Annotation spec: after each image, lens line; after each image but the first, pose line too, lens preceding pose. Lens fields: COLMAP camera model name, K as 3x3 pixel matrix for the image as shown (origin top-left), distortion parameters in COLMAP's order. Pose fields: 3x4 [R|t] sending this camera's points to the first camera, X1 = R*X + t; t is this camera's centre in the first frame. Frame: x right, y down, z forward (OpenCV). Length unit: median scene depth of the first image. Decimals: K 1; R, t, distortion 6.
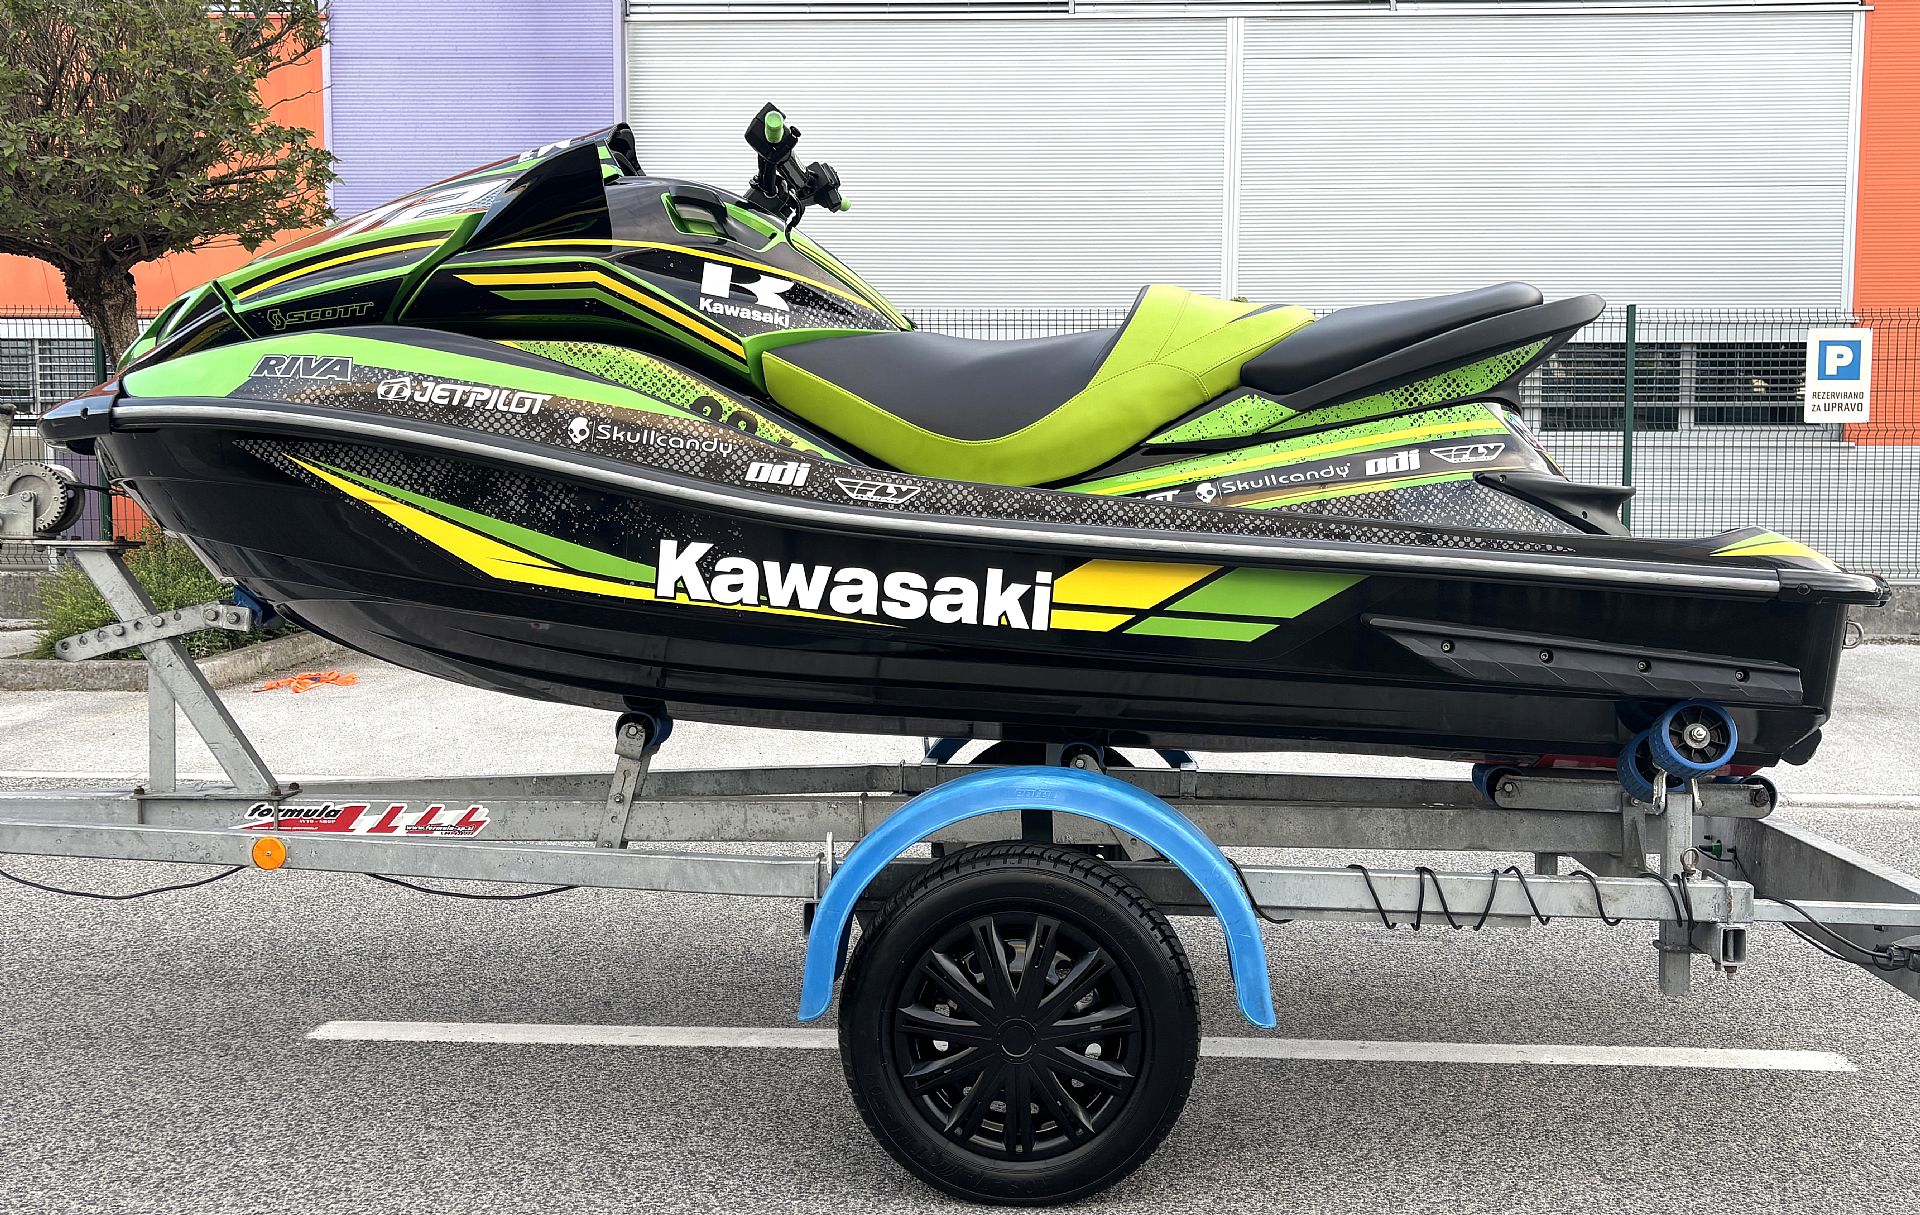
lens RADIAL K [[1759.2, 0, 960.0], [0, 1759.2, 607.5], [0, 0, 1]] dist [0.061956, -0.009055]
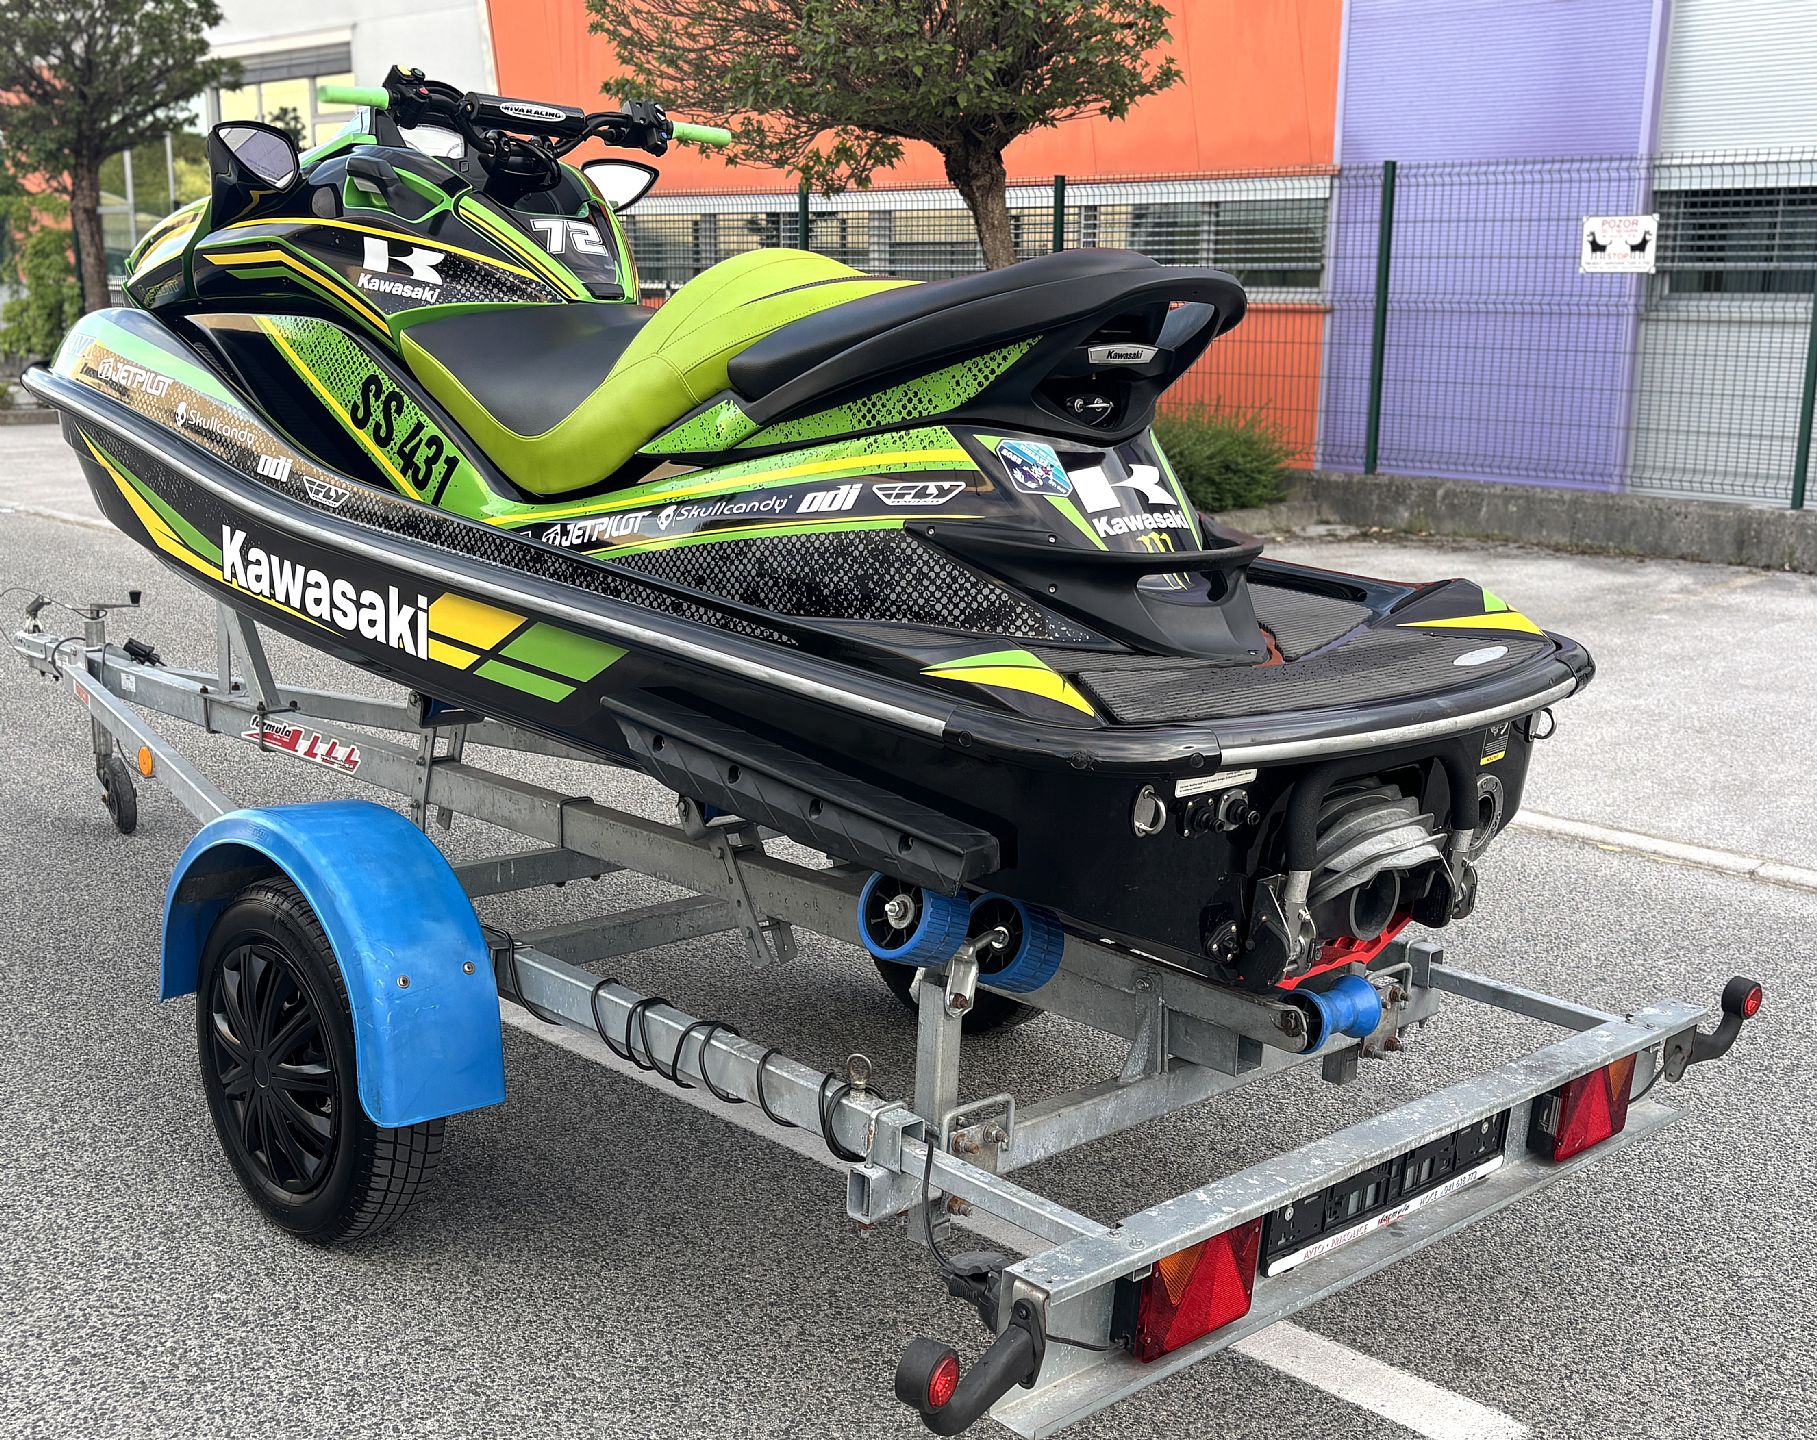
lens RADIAL K [[1957.7, 0, 942.1], [0, 1957.7, 714.5], [0, 0, 1]] dist [0.280017, -1.185766]
pose [[0.758049, 0.142604, -0.636417, 0.885005], [-0.062780, 0.987227, 0.146433, -0.122918], [0.649169, -0.071049, 0.757319, 0.377450]]
